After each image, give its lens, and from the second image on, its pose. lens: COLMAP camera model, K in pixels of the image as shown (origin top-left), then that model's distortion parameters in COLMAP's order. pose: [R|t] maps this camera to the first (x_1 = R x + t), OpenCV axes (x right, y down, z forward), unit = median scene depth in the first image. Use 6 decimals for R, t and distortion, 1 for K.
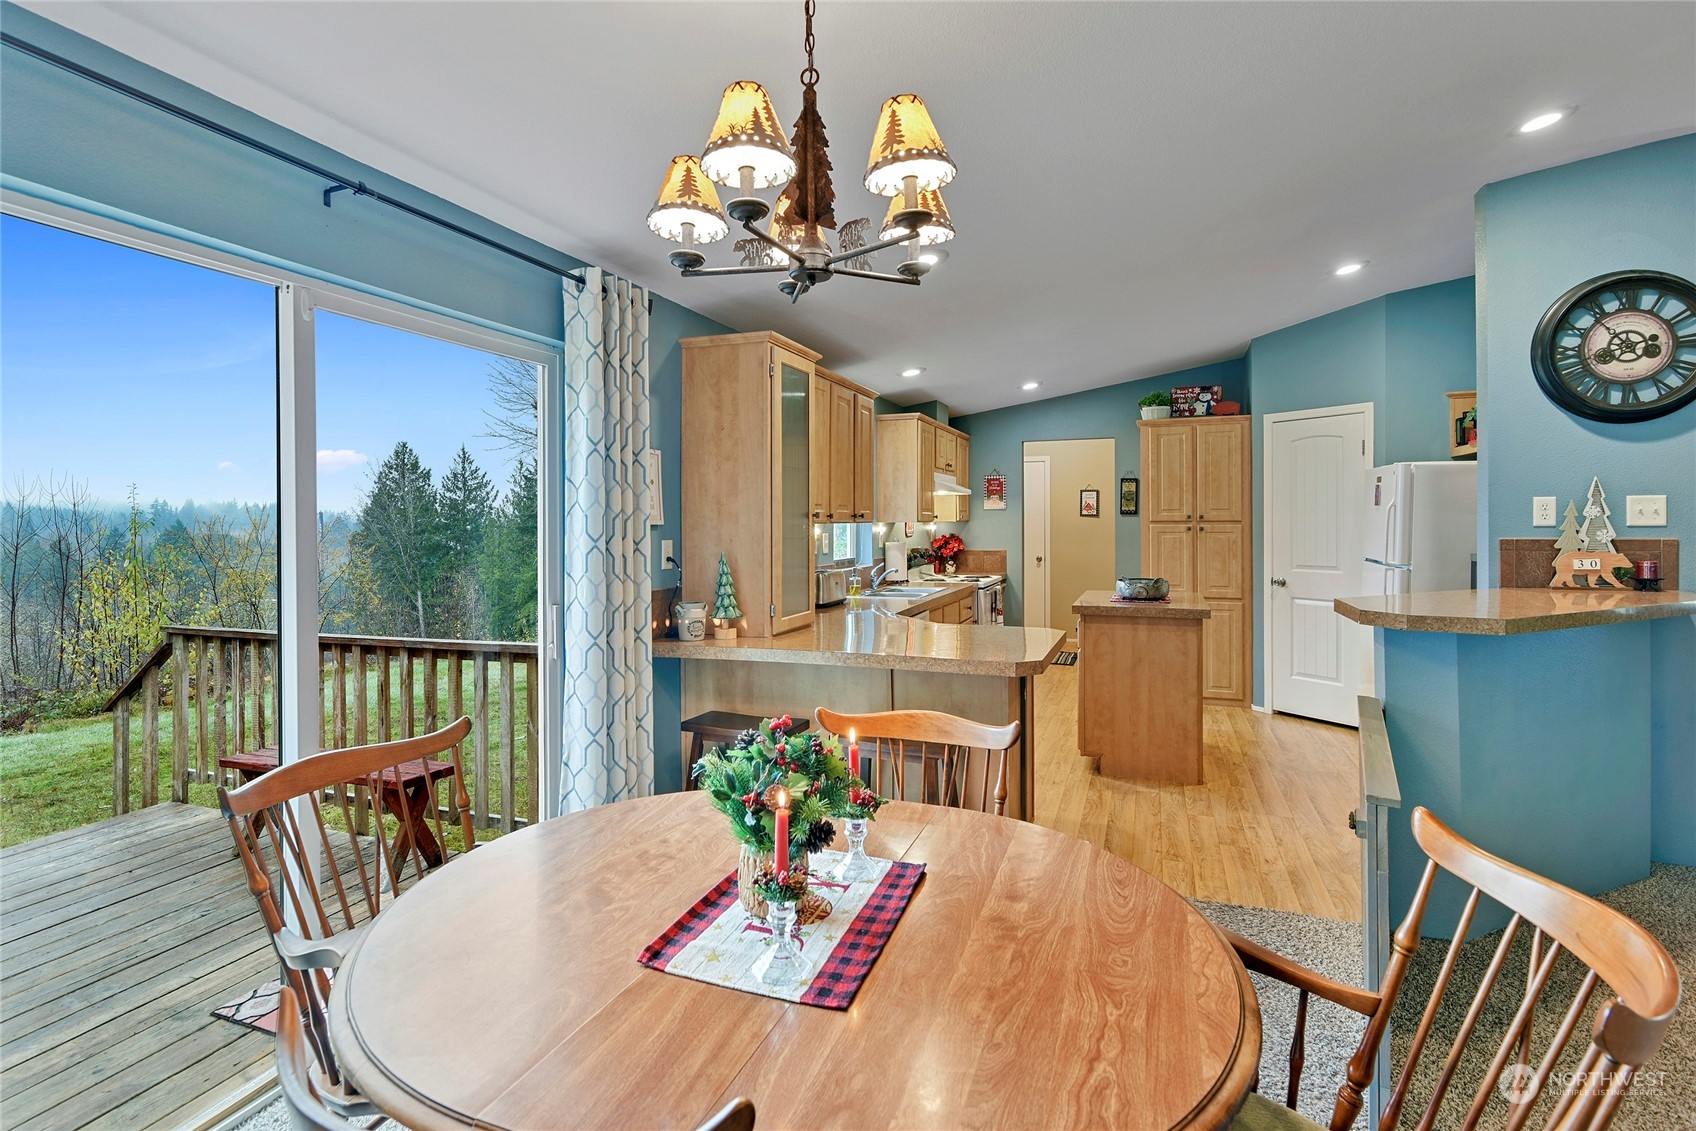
lens RADIAL K [[796.0, 0, 847.7], [0, 796.0, 525.7], [0, 0, 1]] dist [-0.002152, 0.000552]
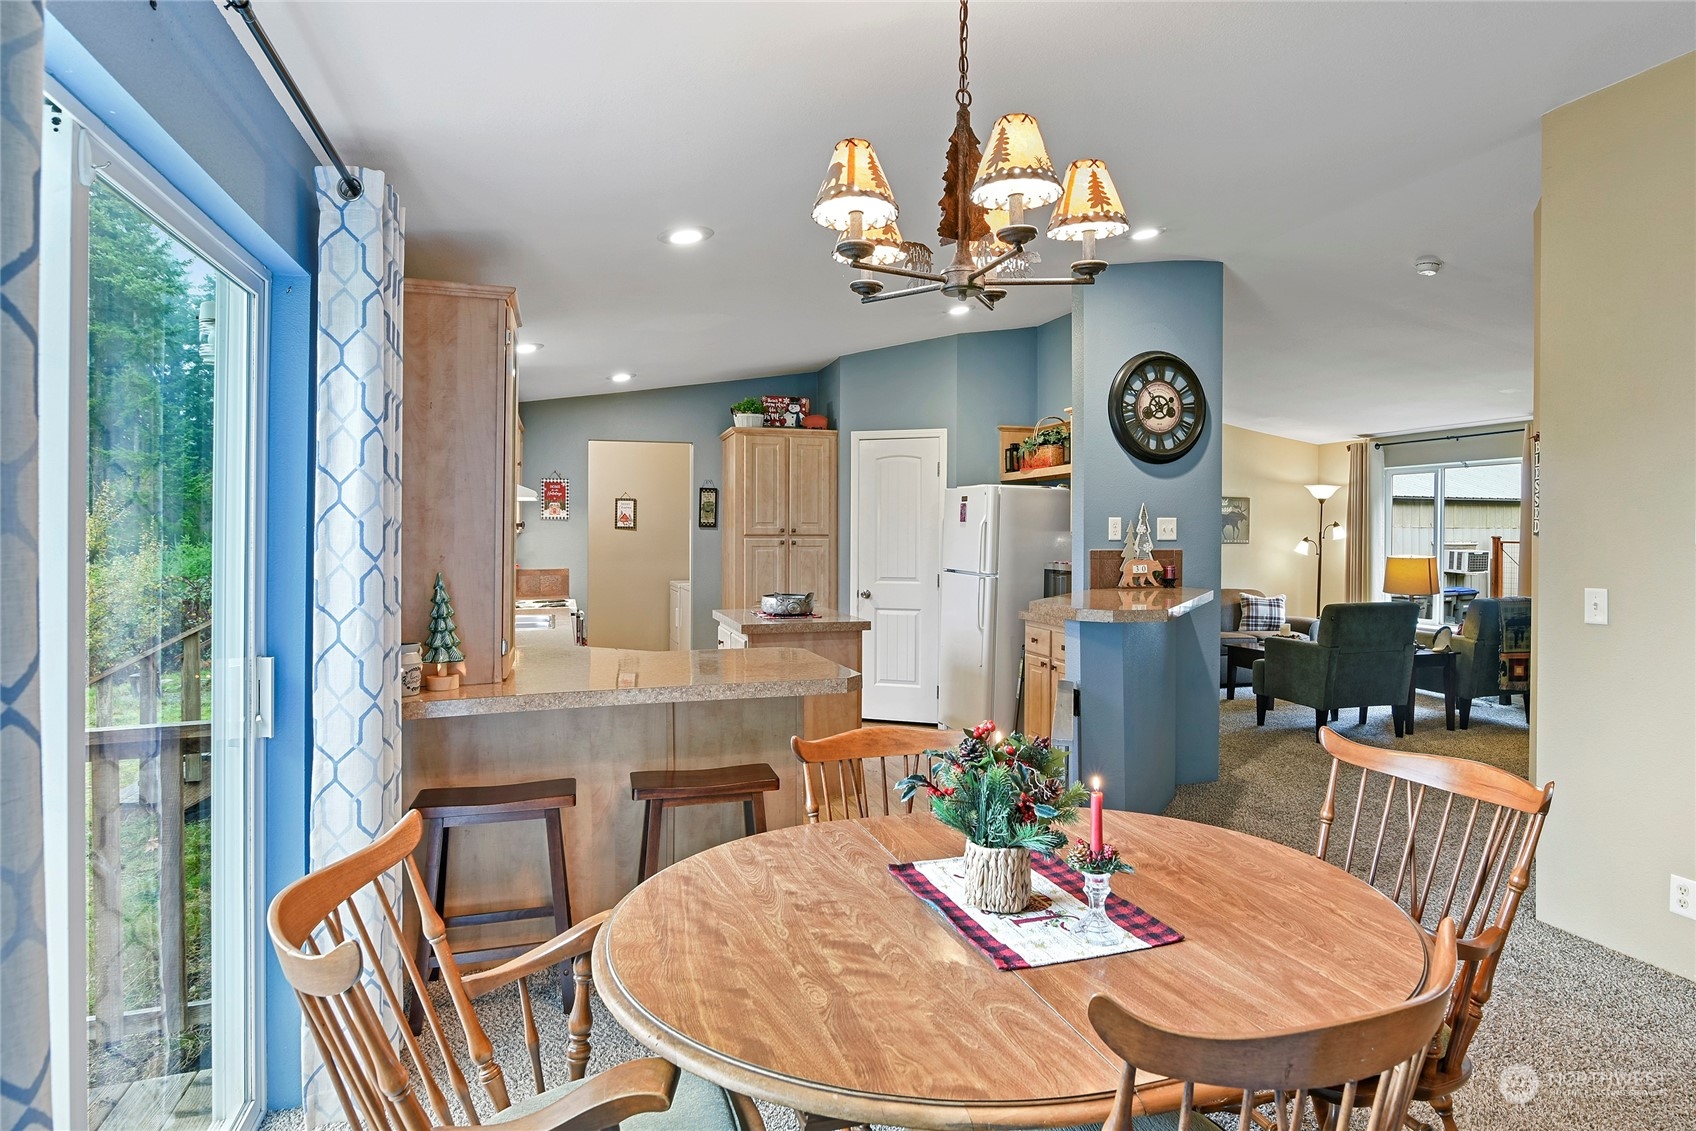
lens RADIAL K [[946.9, 0, 879.9], [0, 946.9, 537.8], [0, 0, 1]] dist [-0.018334, 0.000514]
pose [[0.771987, 0.003257, 0.635630, -0.298810], [-0.001831, 0.999994, -0.002901, 0.001410], [-0.635635, 0.001076, 0.771989, 0.045197]]
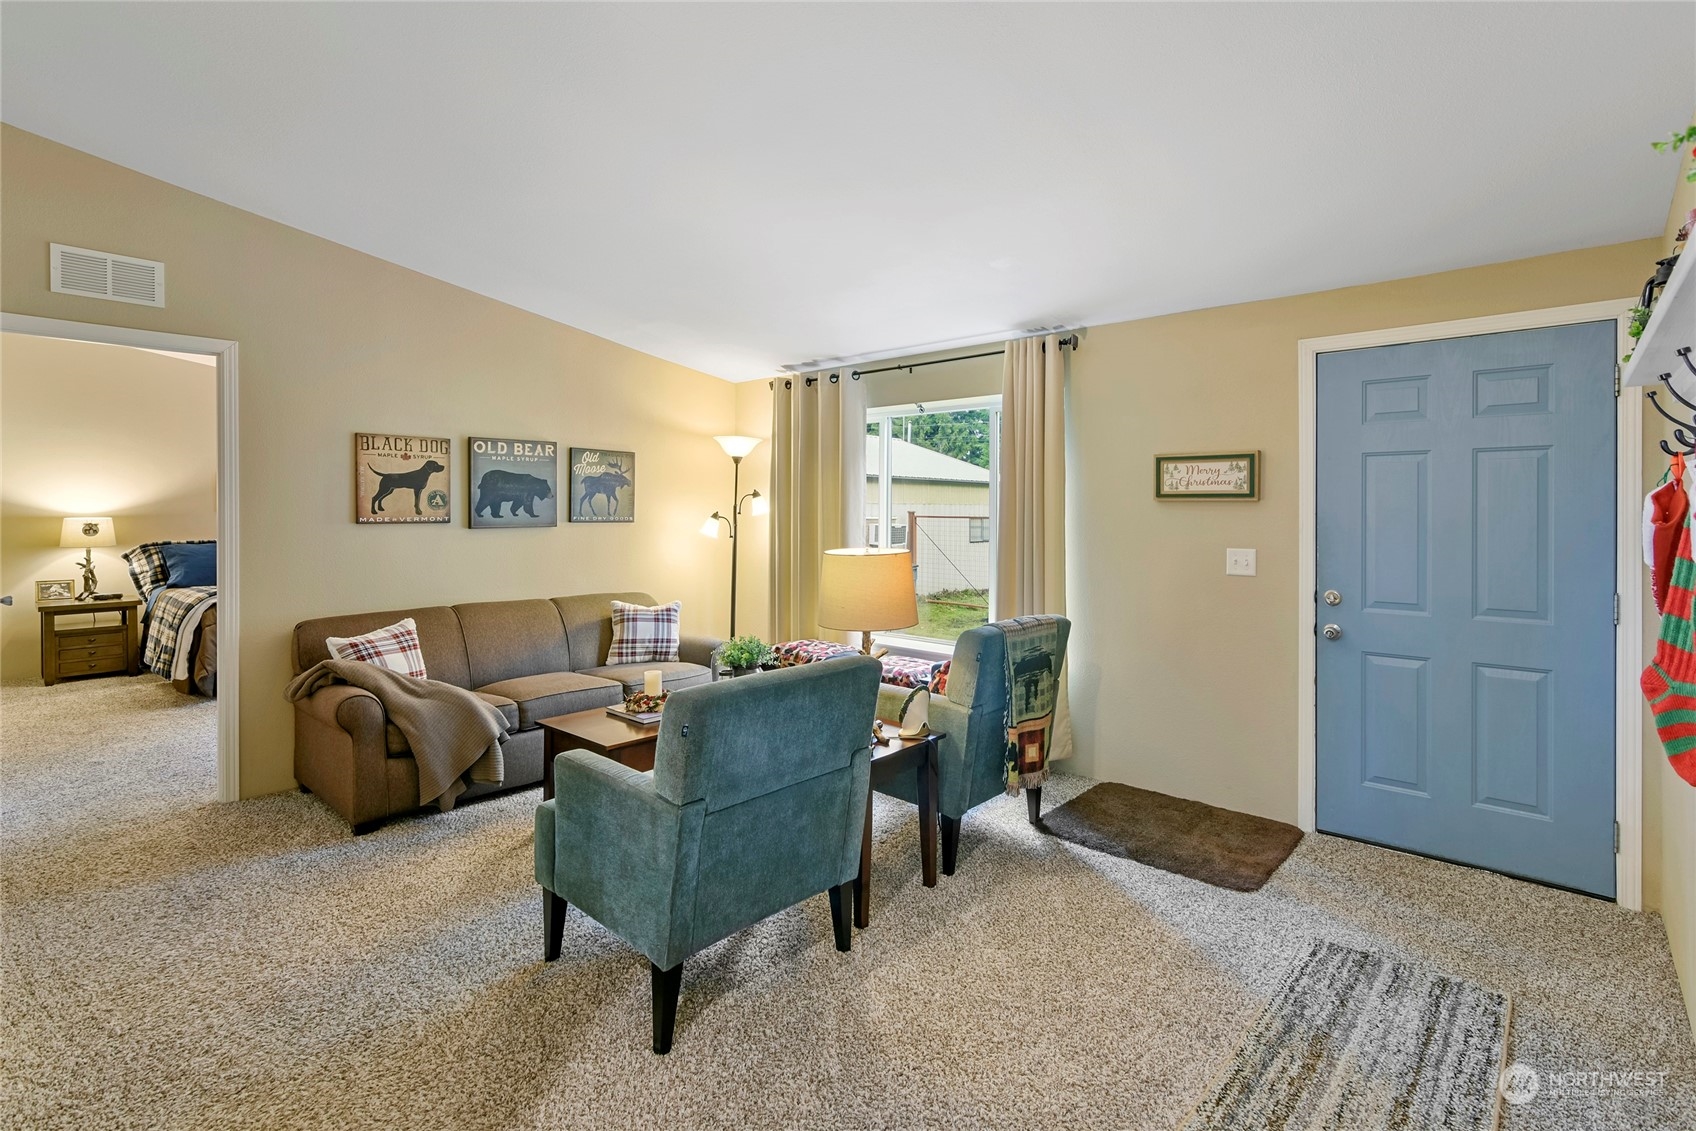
lens RADIAL K [[796.0, 0, 847.7], [0, 796.0, 525.7], [0, 0, 1]] dist [-0.002152, 0.000552]
pose [[0.350469, -0.012836, 0.936486, 0.747323], [0.002072, 0.999914, 0.012930, -0.002677], [-0.936572, -0.002591, 0.350466, 0.467617]]
